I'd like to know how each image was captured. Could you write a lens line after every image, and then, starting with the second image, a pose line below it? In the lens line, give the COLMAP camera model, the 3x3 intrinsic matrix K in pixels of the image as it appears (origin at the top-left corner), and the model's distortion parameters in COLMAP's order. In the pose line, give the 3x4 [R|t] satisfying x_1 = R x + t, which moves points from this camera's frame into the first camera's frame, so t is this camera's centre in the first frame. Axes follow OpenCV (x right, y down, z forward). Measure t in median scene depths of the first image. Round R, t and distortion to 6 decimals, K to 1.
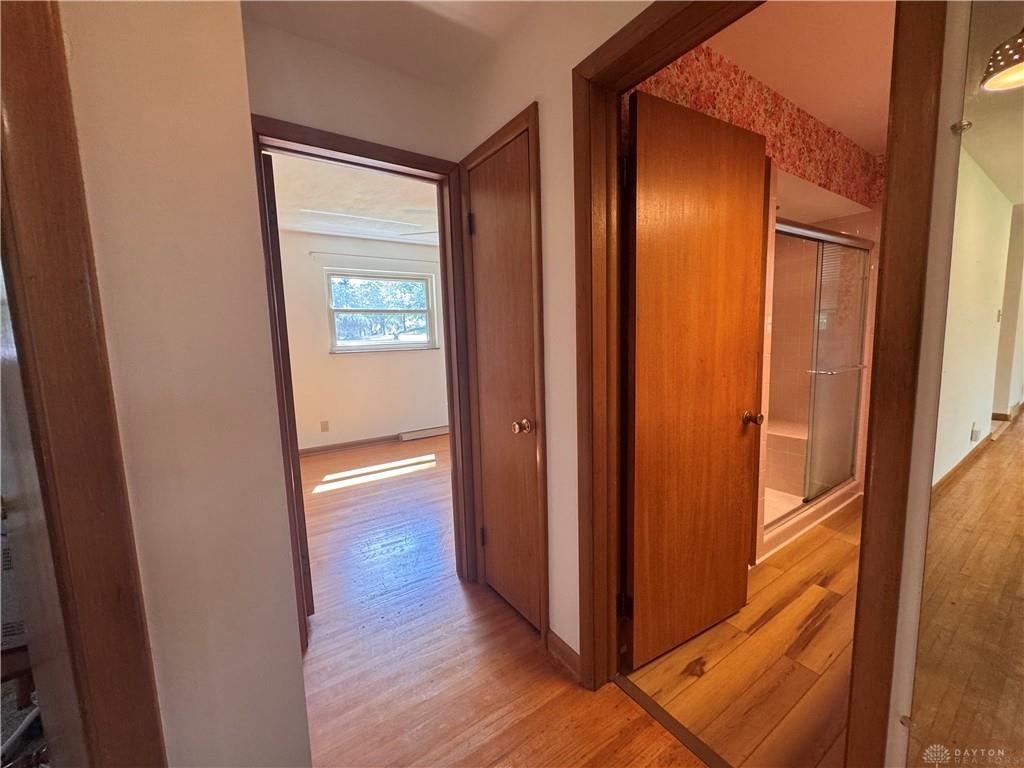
lens RADIAL K [[407.9, 0, 512.4], [0, 407.9, 383.5], [0, 0, 1]] dist [-0.000601, -0.000320]
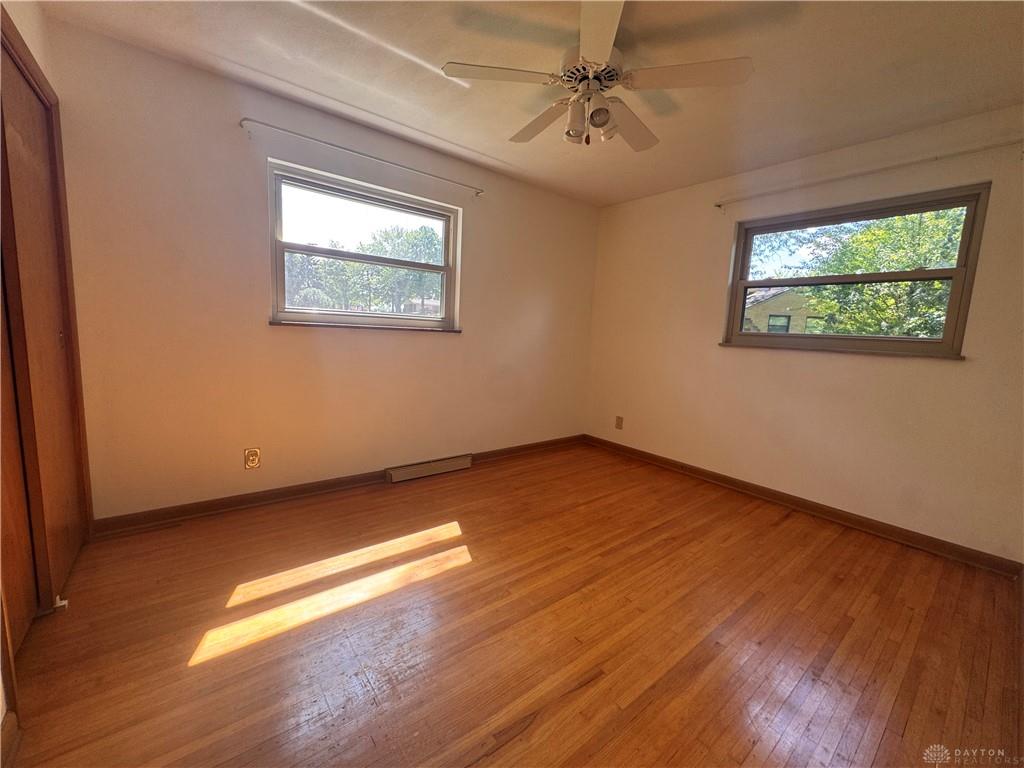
lens RADIAL K [[407.9, 0, 511.4], [0, 407.9, 381.2], [0, 0, 1]] dist [-0.000601, -0.000320]
pose [[0.993851, 0.067686, 0.087631, -0.151134], [-0.068328, 0.997653, 0.004342, -0.018802], [-0.087132, -0.010303, 0.996144, 0.376214]]
